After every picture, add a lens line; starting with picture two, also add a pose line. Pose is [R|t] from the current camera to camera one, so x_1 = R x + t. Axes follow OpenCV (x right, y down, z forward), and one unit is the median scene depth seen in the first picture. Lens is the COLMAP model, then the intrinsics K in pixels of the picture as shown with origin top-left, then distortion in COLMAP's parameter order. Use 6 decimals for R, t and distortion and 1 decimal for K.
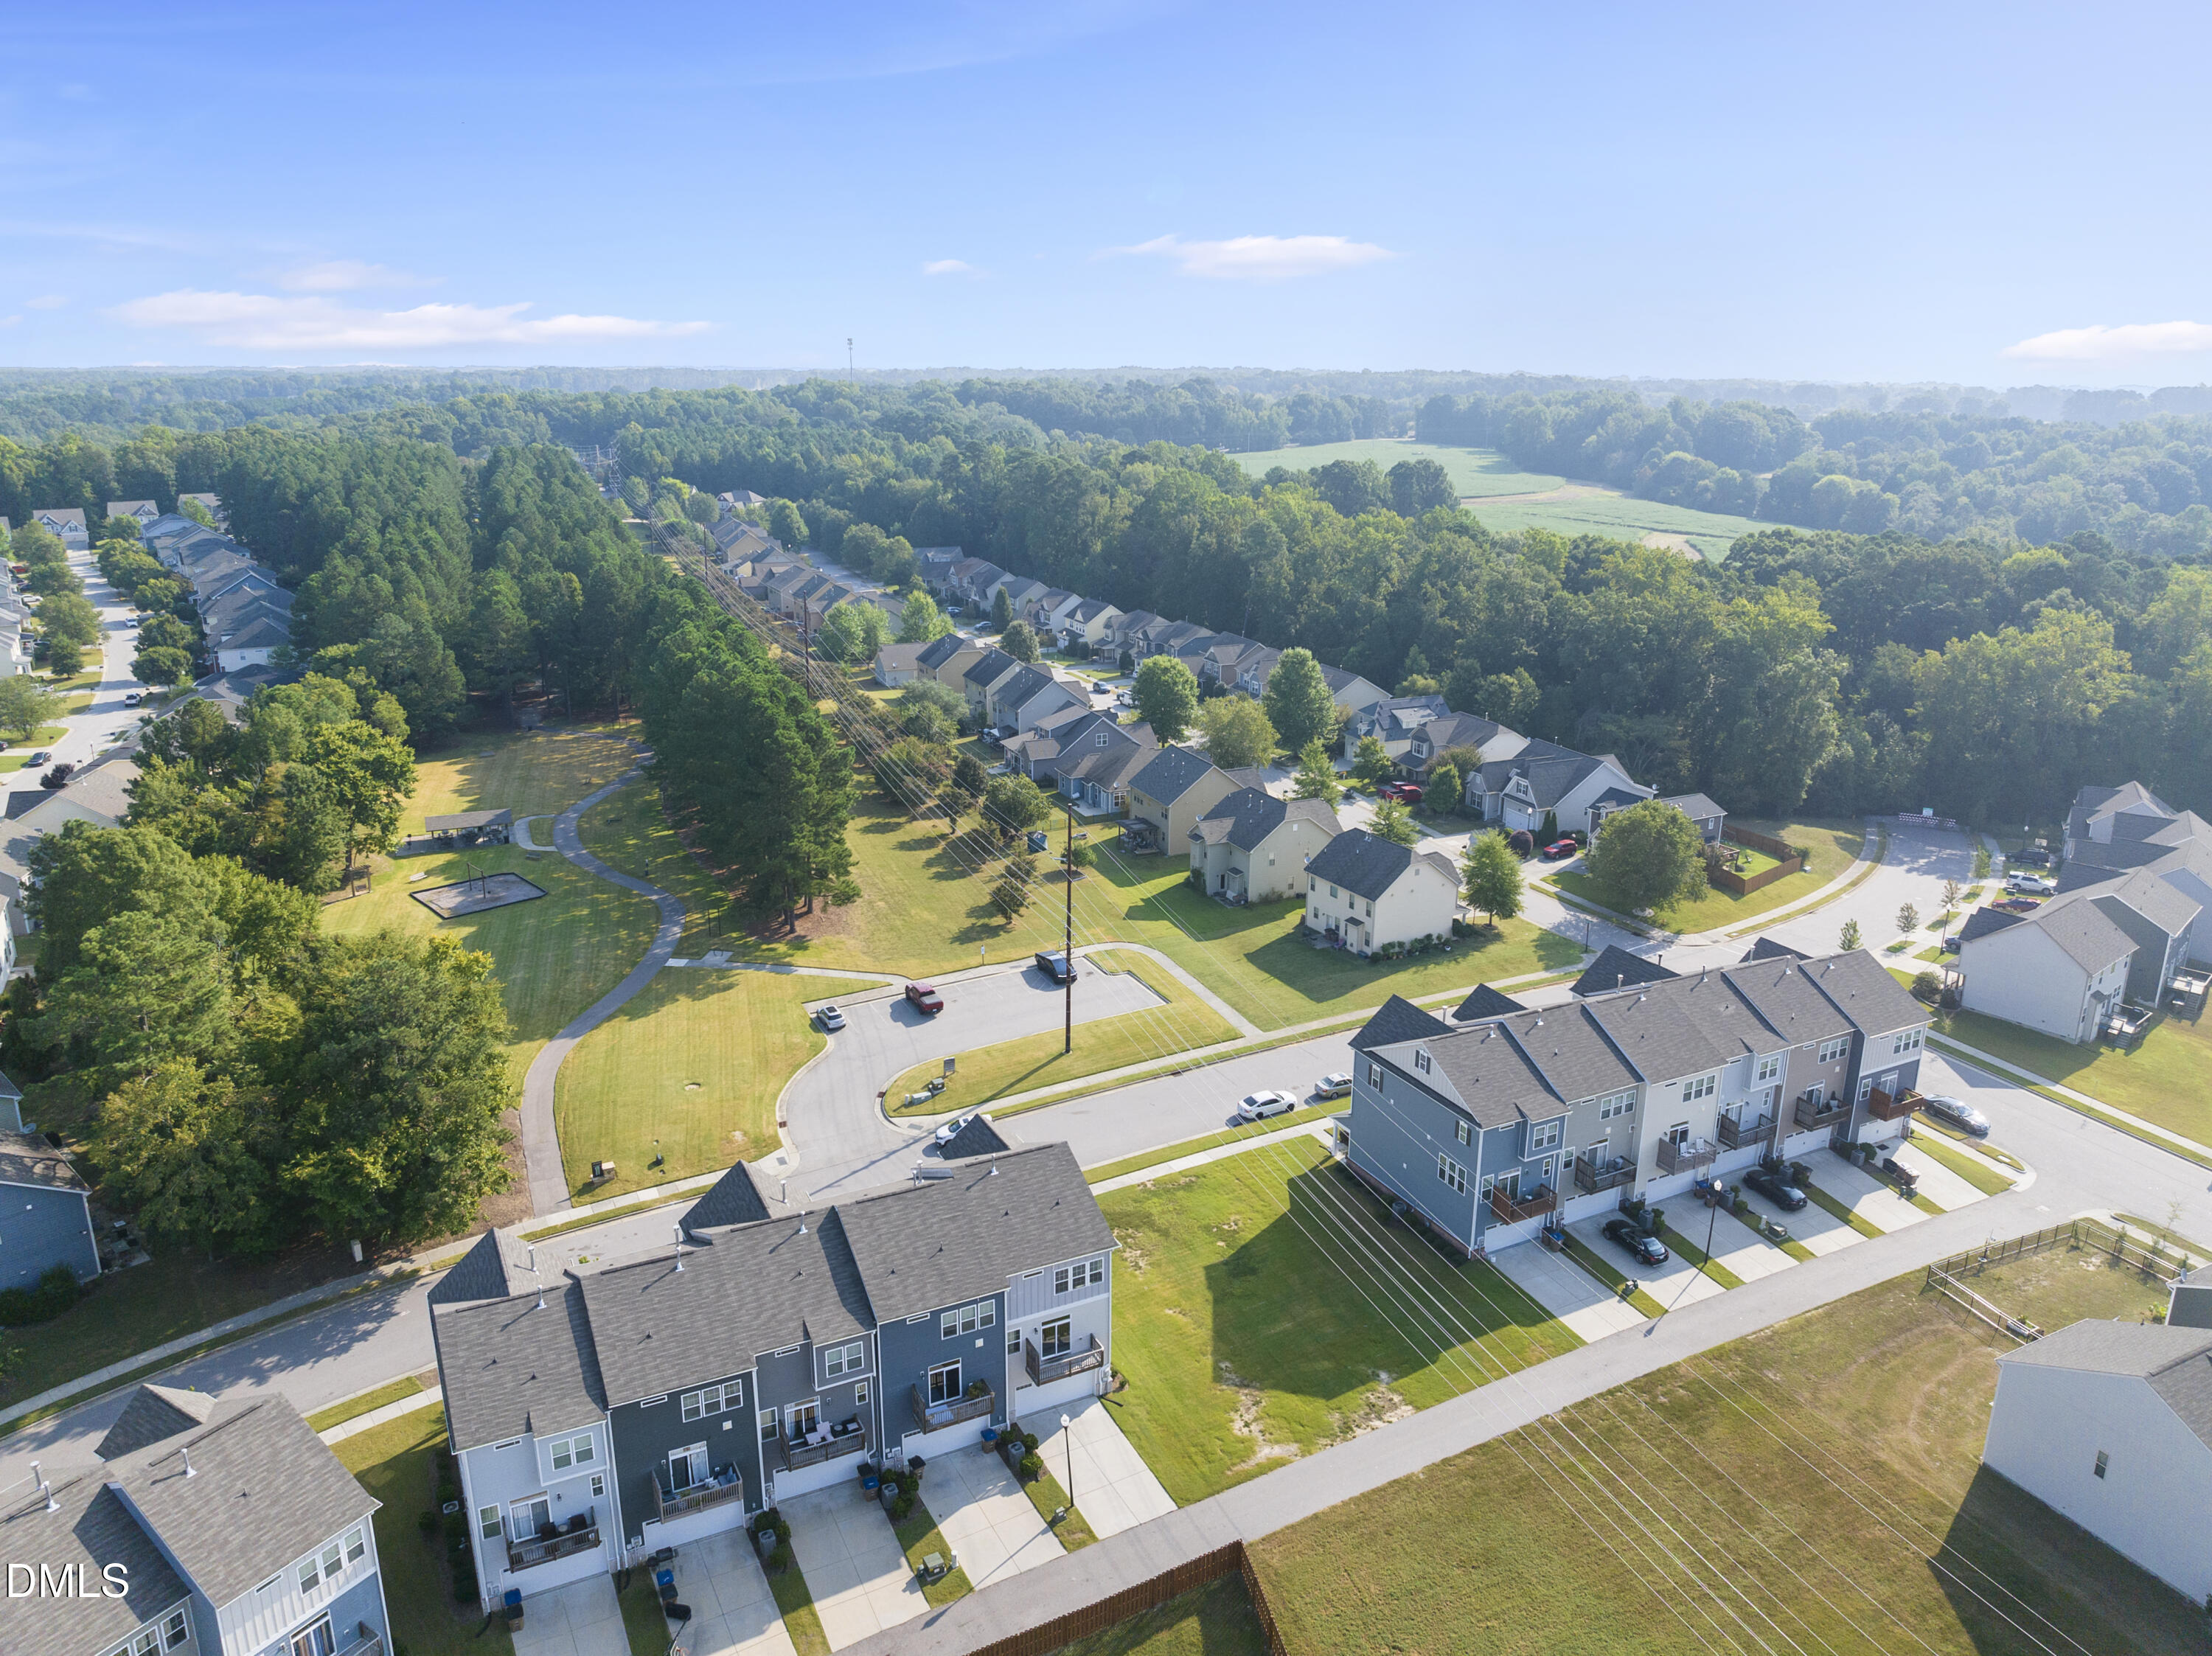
lens RADIAL K [[1556.7, 0, 1105.7], [0, 1556.7, 837.5], [0, 0, 1]] dist [-0.033181, -0.003559]
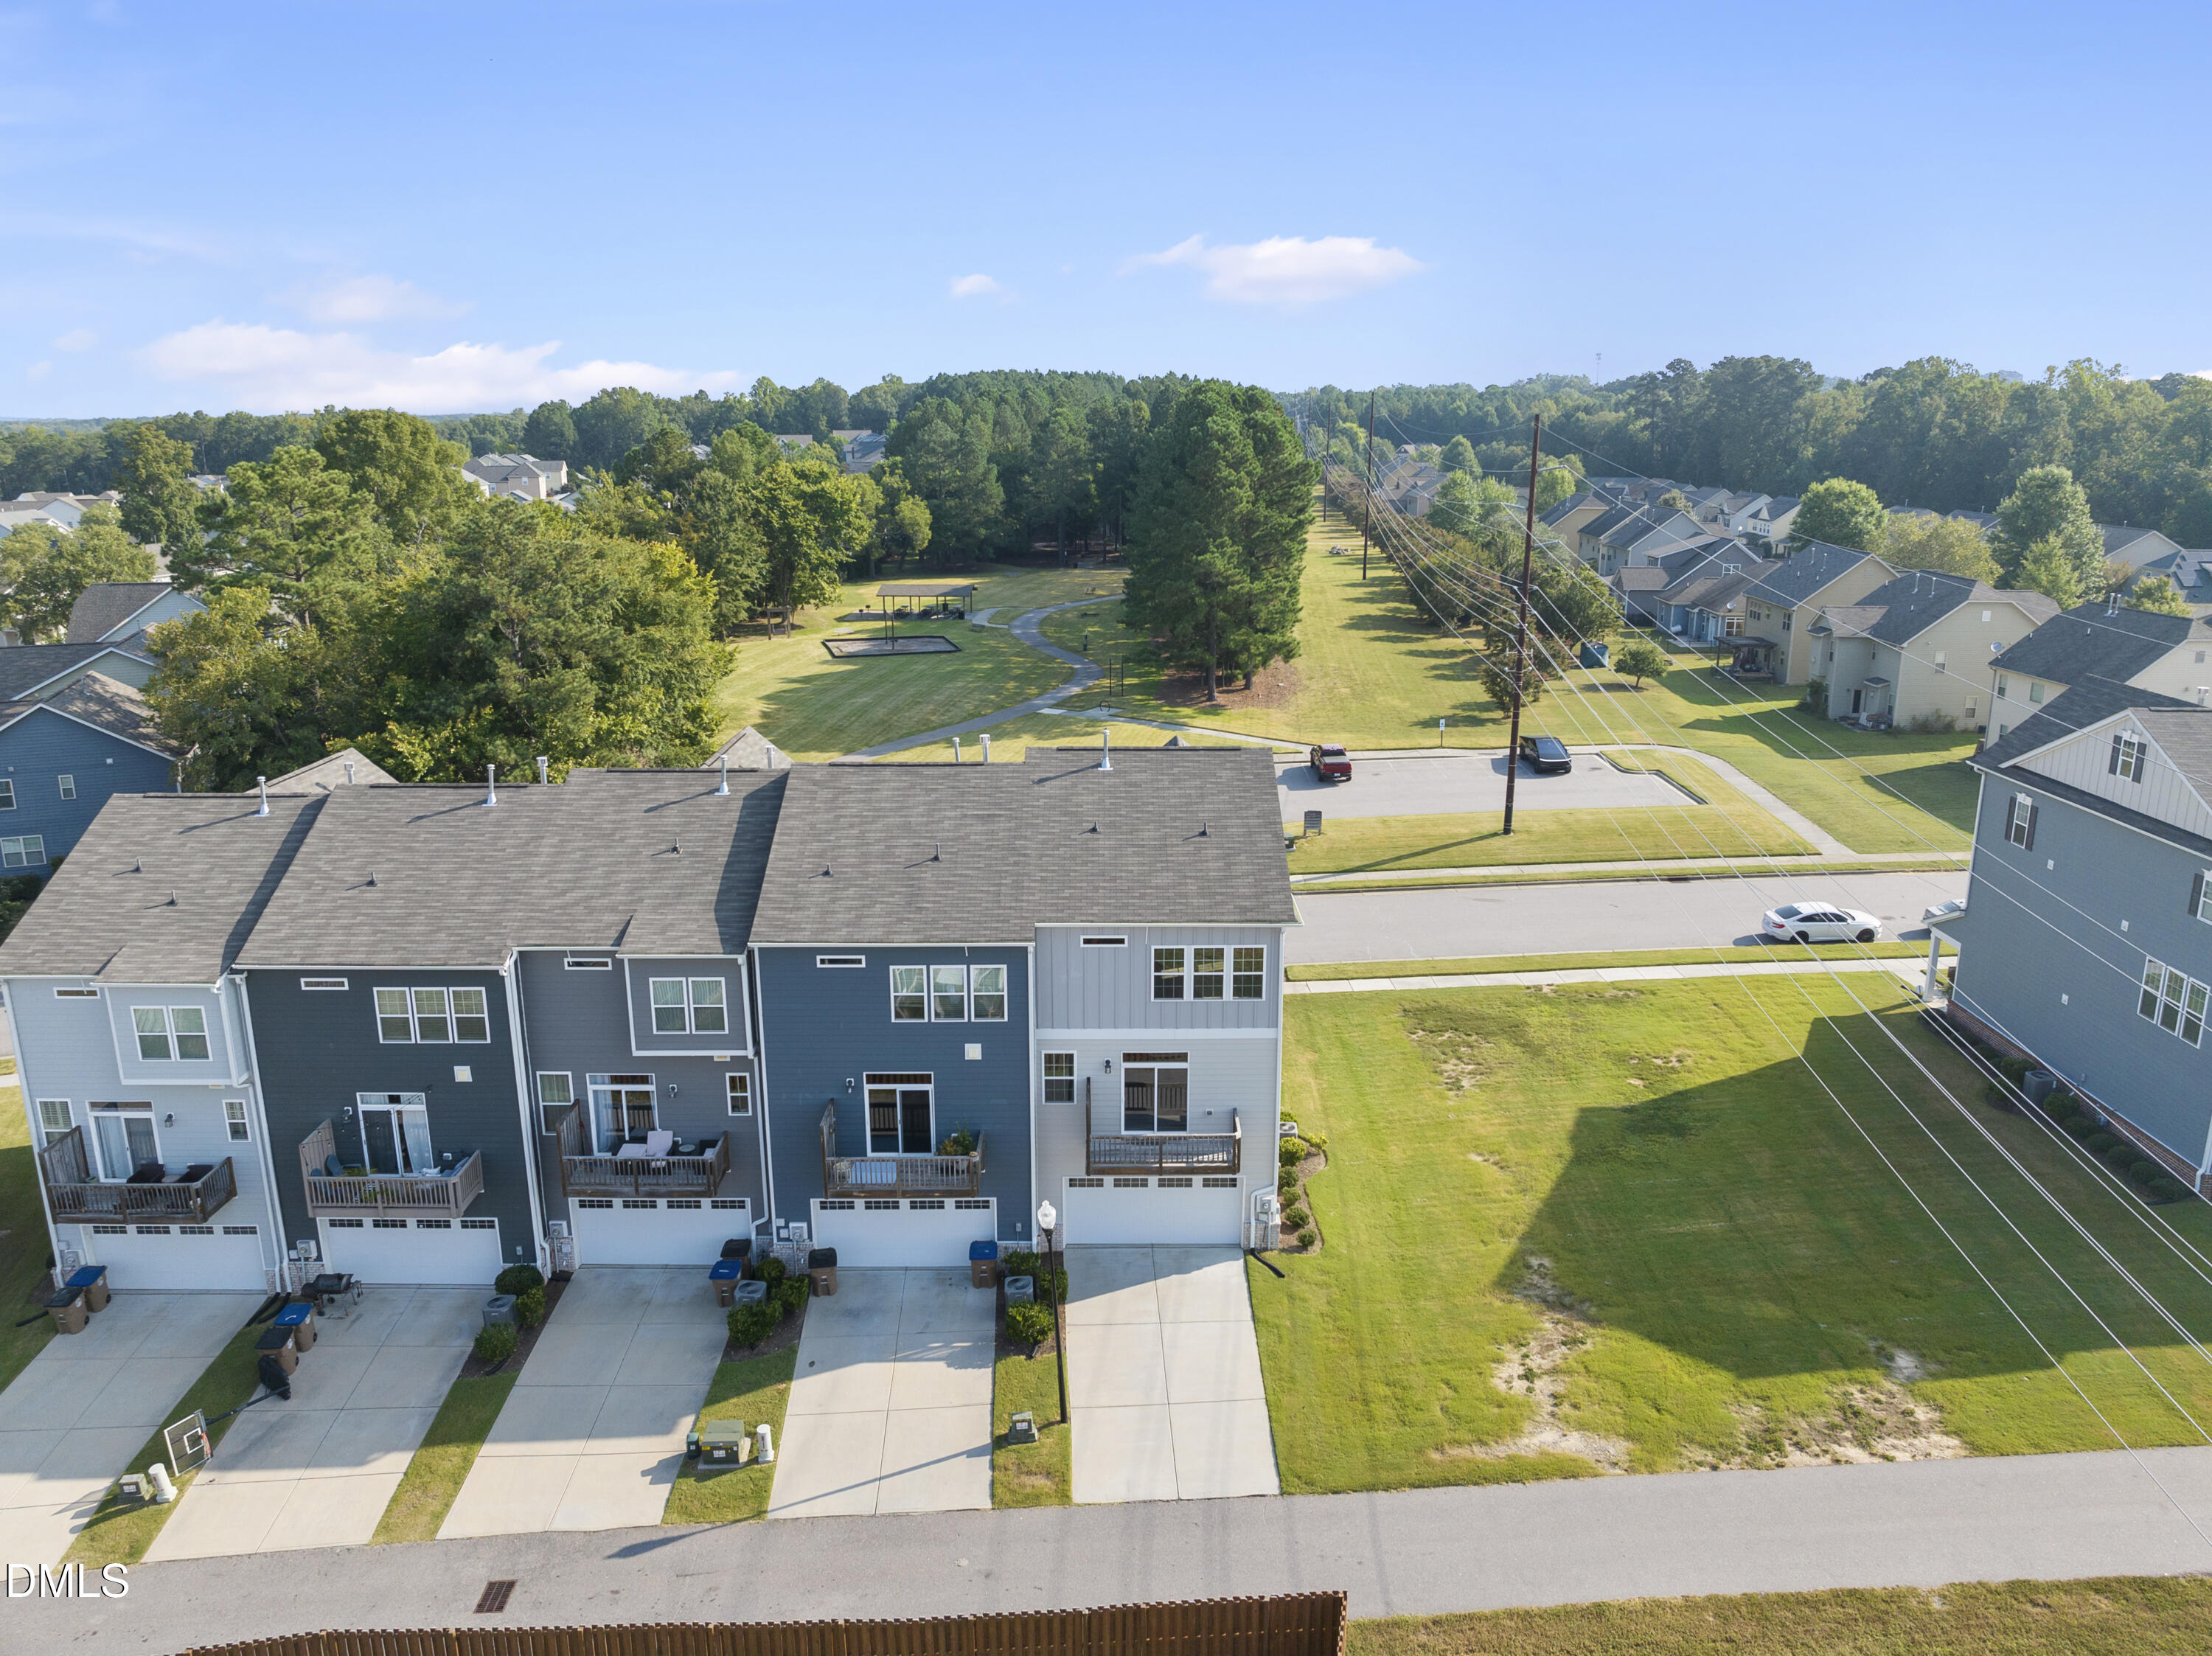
lens RADIAL K [[1553.3, 0, 1111.1], [0, 1553.3, 825.7], [0, 0, 1]] dist [-0.038338, 0.003328]
pose [[0.893515, 0.105098, -0.436562, 0.109094], [-0.124110, 0.992153, -0.015167, 0.168939], [0.431542, 0.067733, 0.899547, 0.375532]]
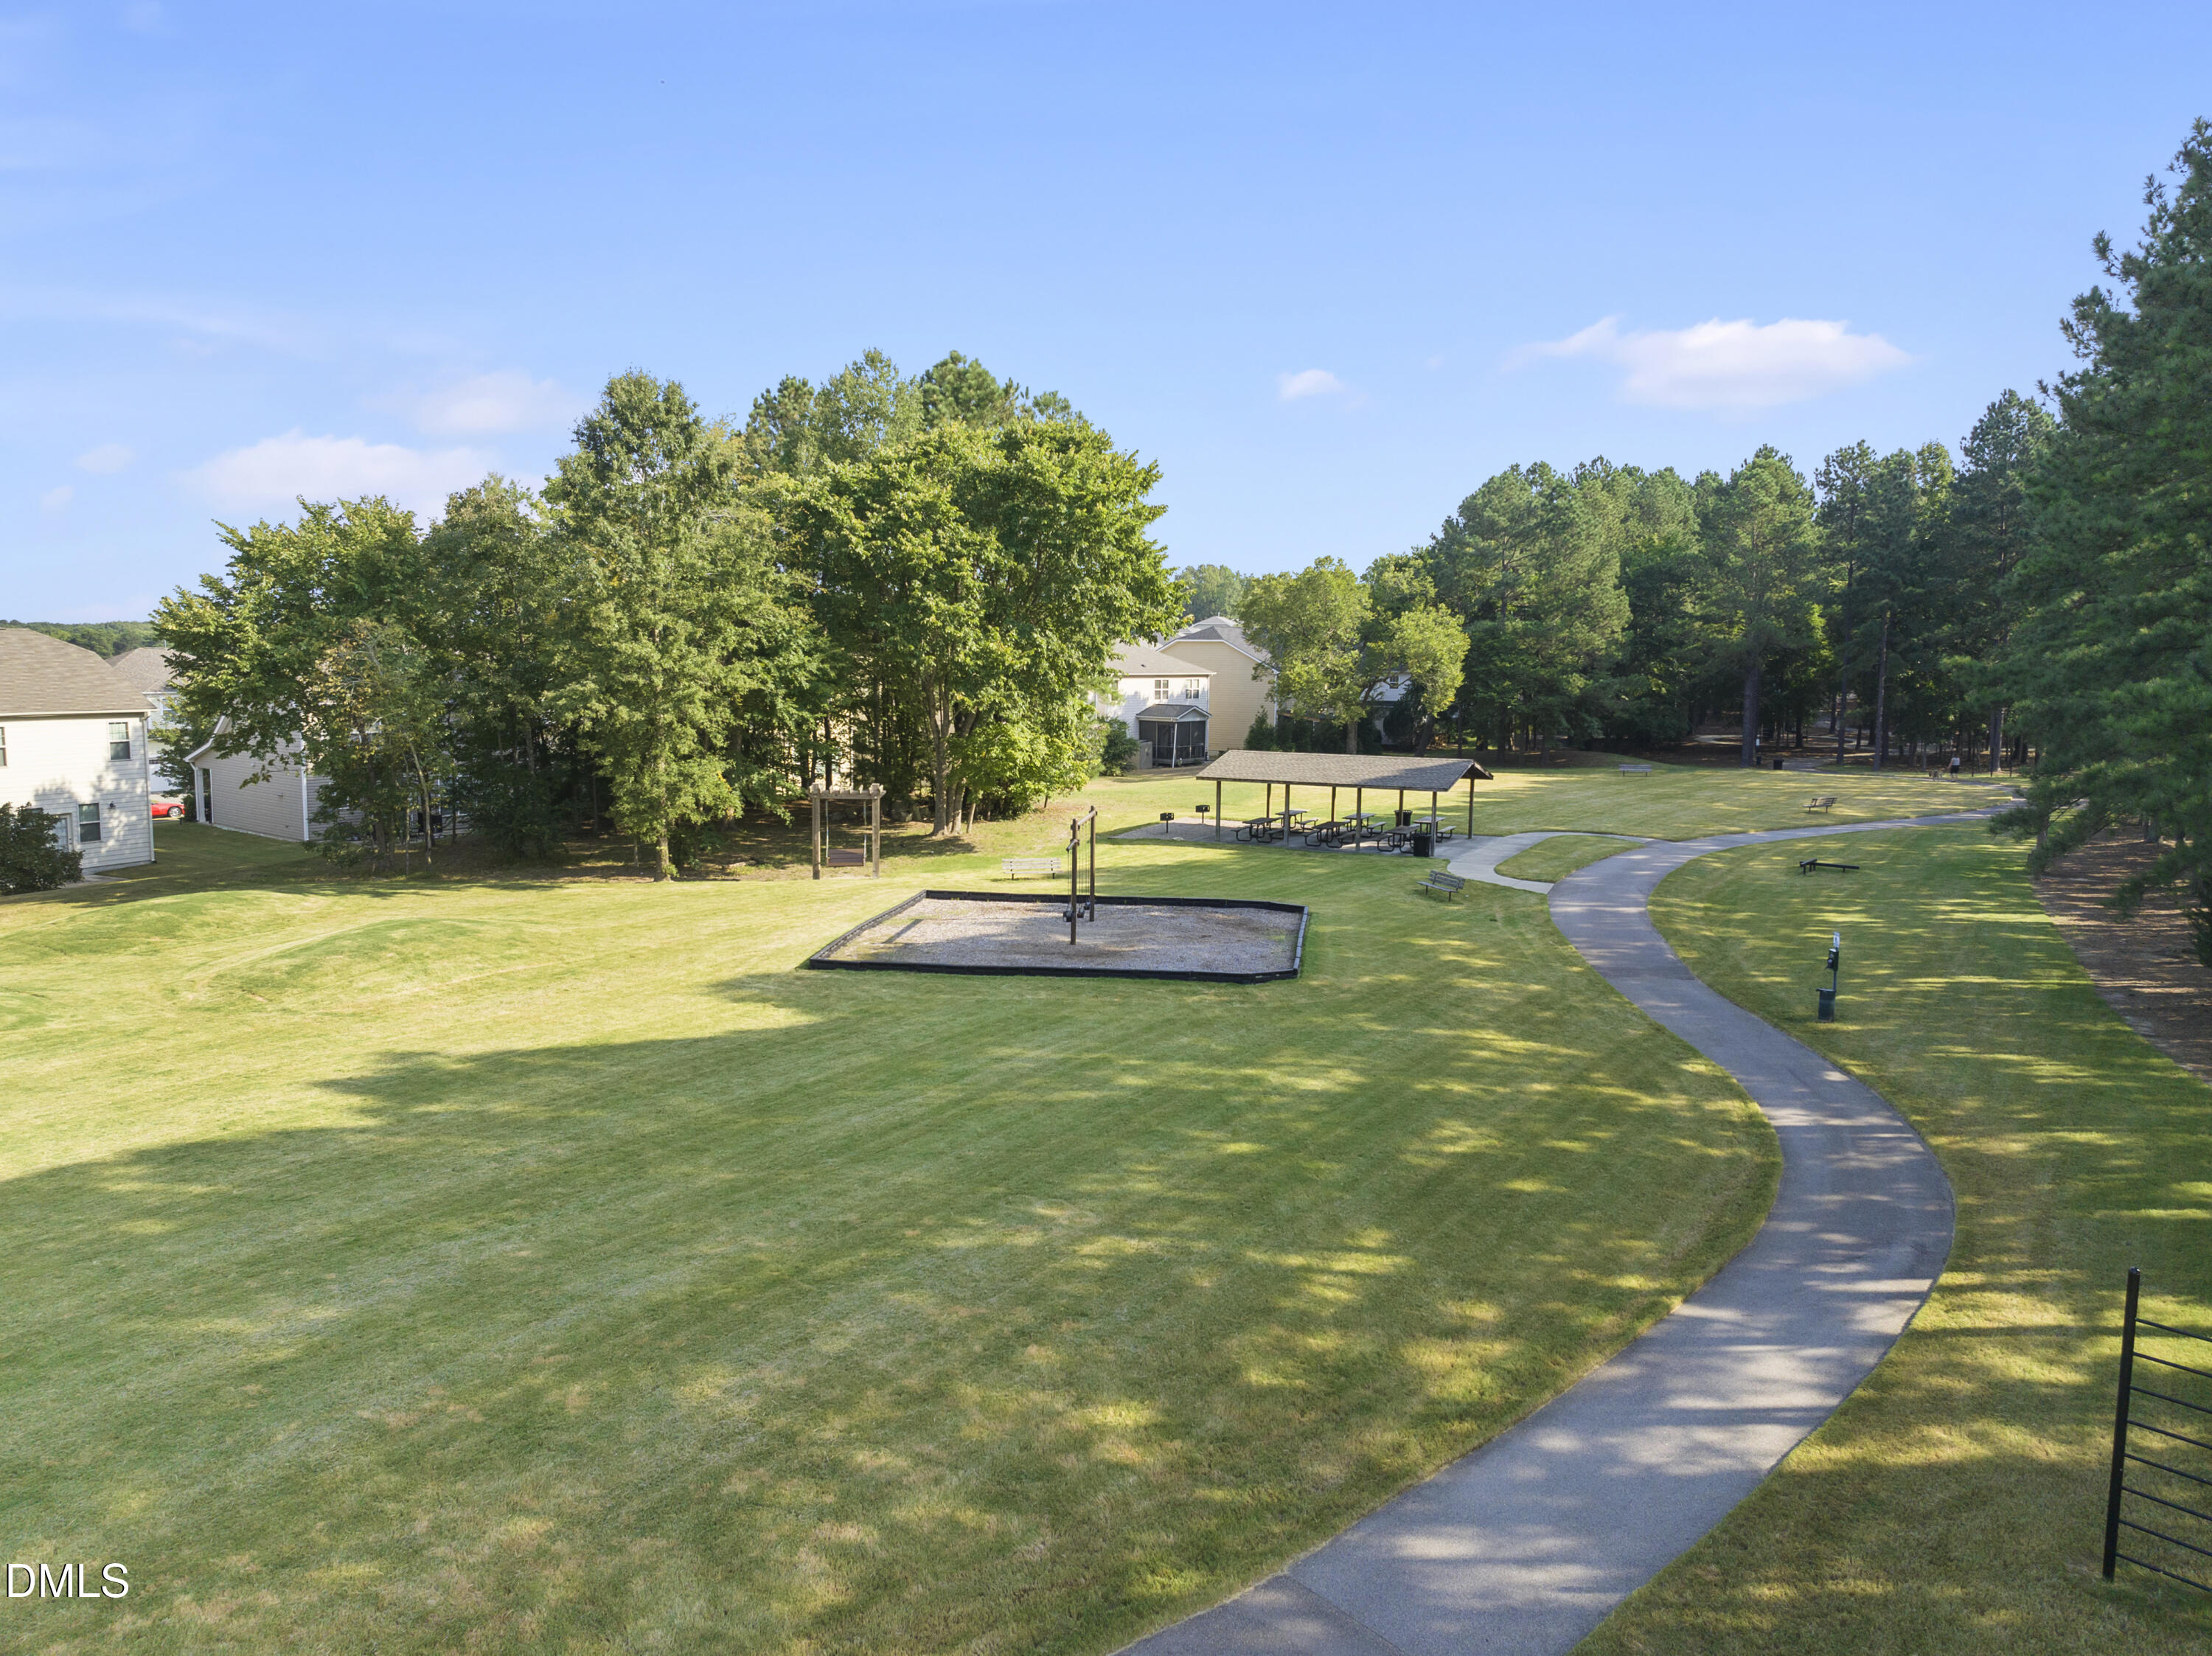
lens RADIAL K [[1553.3, 0, 1111.1], [0, 1553.3, 825.7], [0, 0, 1]] dist [-0.038338, 0.003328]
pose [[0.626890, 0.081186, -0.774866, -0.272502], [-0.228996, 0.969826, -0.083652, 0.050640], [0.744694, 0.229882, 0.626566, 1.080266]]
